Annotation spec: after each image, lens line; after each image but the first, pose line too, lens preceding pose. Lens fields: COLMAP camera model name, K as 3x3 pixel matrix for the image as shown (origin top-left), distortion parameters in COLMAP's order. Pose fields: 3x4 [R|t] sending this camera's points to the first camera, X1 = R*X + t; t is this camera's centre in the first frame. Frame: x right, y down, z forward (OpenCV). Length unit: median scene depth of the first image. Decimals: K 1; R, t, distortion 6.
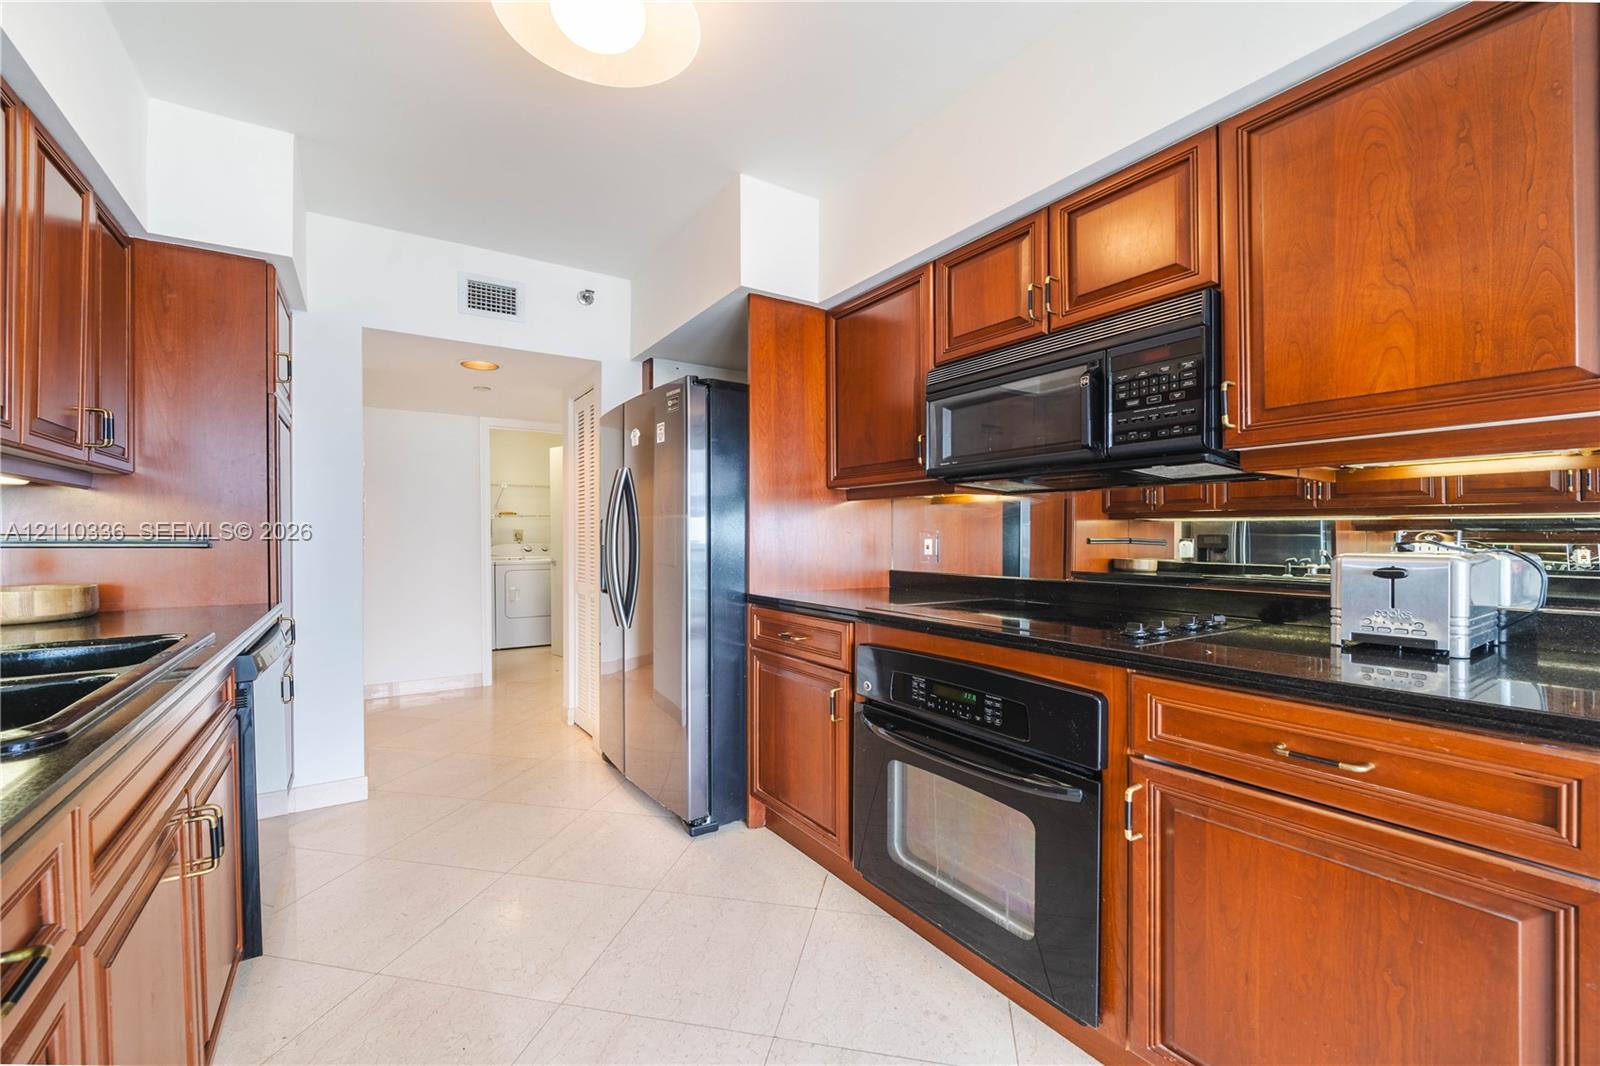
lens RADIAL K [[687.4, 0, 800.0], [0, 687.4, 533.0], [0, 0, 1]] dist [-0.000897, -0.000102]
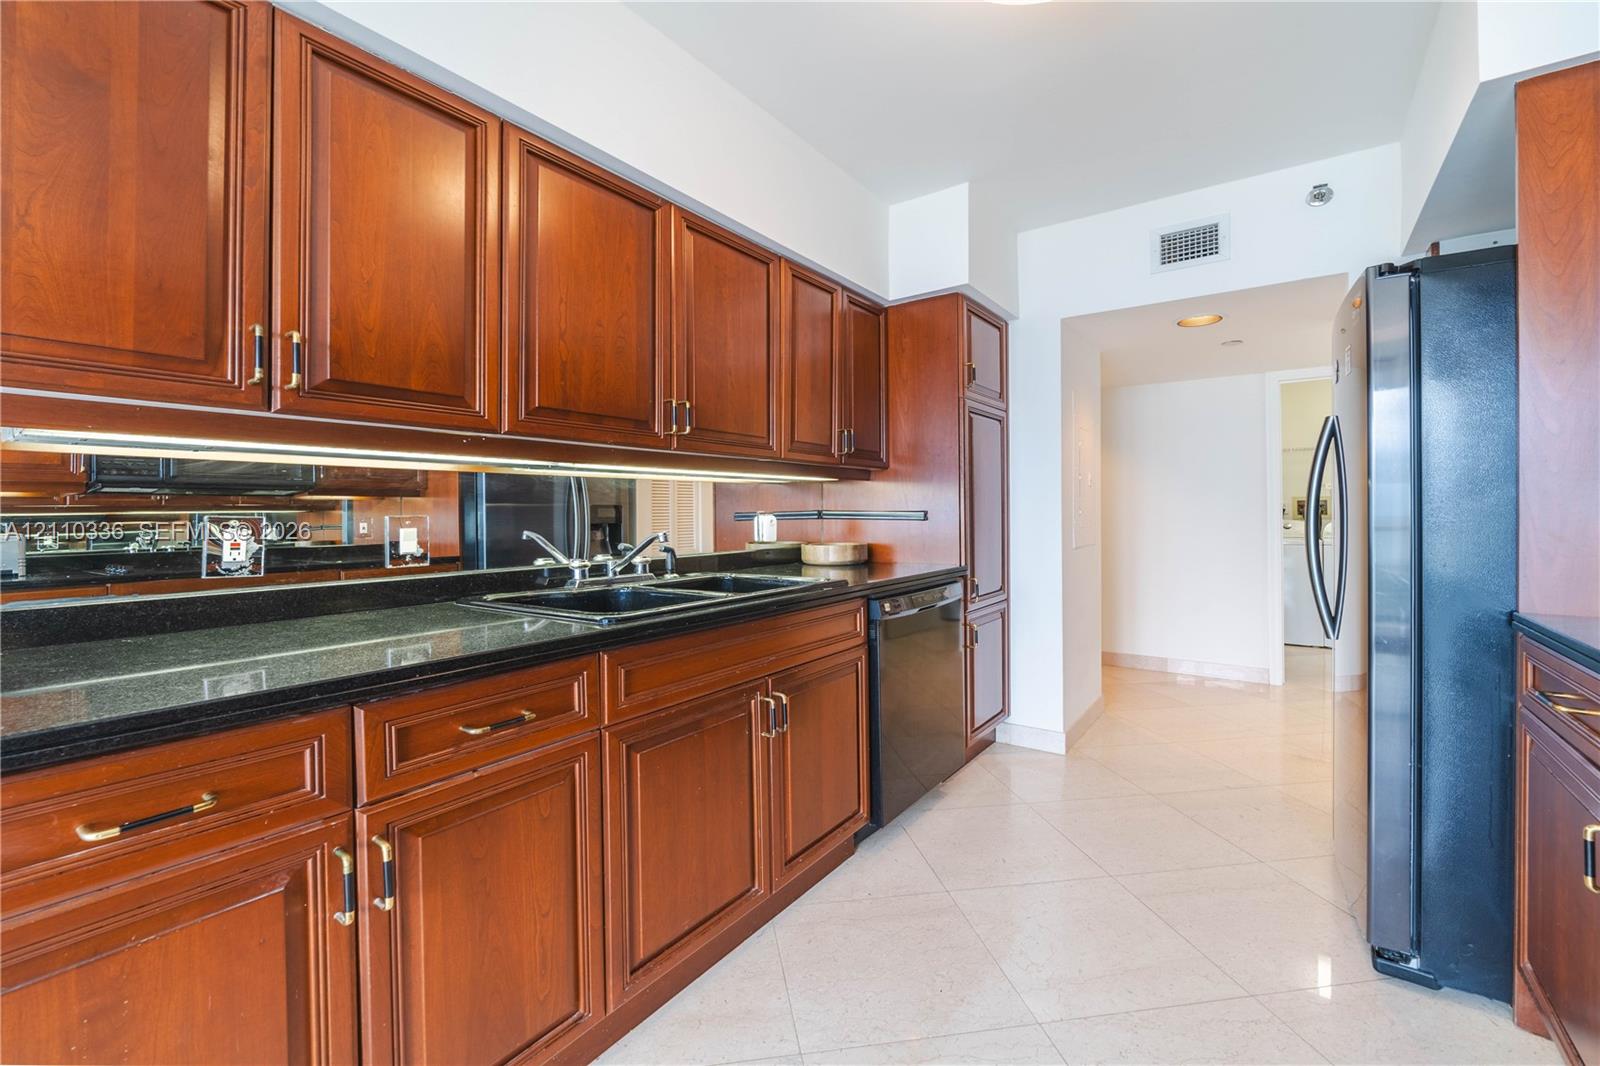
lens RADIAL K [[693.9, 0, 803.0], [0, 693.9, 504.0], [0, 0, 1]] dist [-0.001588, -0.000198]
pose [[0.338911, -0.010260, -0.940762, 0.264479], [0.007176, 0.999940, -0.008321, 0.000186], [0.940791, -0.003931, 0.338965, 0.251046]]
